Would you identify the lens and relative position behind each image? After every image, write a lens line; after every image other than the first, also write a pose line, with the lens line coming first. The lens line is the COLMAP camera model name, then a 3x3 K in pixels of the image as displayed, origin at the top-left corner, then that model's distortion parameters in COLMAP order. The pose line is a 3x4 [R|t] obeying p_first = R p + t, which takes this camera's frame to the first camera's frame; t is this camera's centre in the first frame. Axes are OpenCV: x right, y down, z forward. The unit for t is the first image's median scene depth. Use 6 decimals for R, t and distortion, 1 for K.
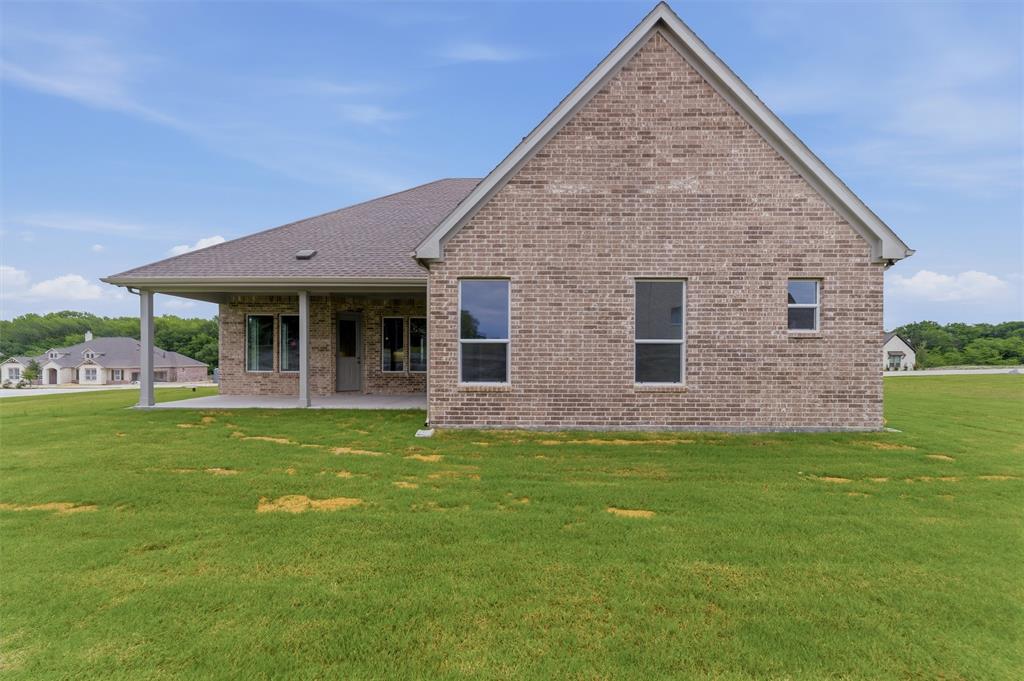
lens RADIAL K [[423.0, 0, 512.4], [0, 423.0, 355.9], [0, 0, 1]] dist [0.009857, 0.000145]
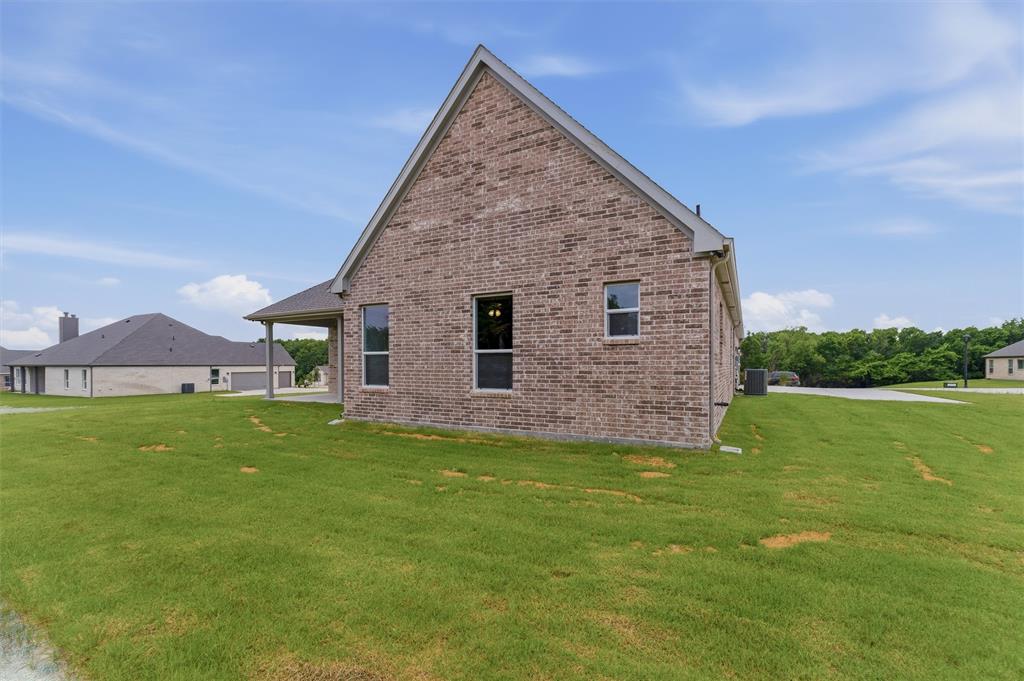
lens RADIAL K [[452.5, 0, 510.8], [0, 452.5, 365.6], [0, 0, 1]] dist [0.003276, 0.000710]
pose [[0.877958, -0.003876, -0.478722, 0.956895], [0.004567, 0.999990, 0.000279, 0.003225], [0.478716, -0.002431, 0.877967, -0.003308]]
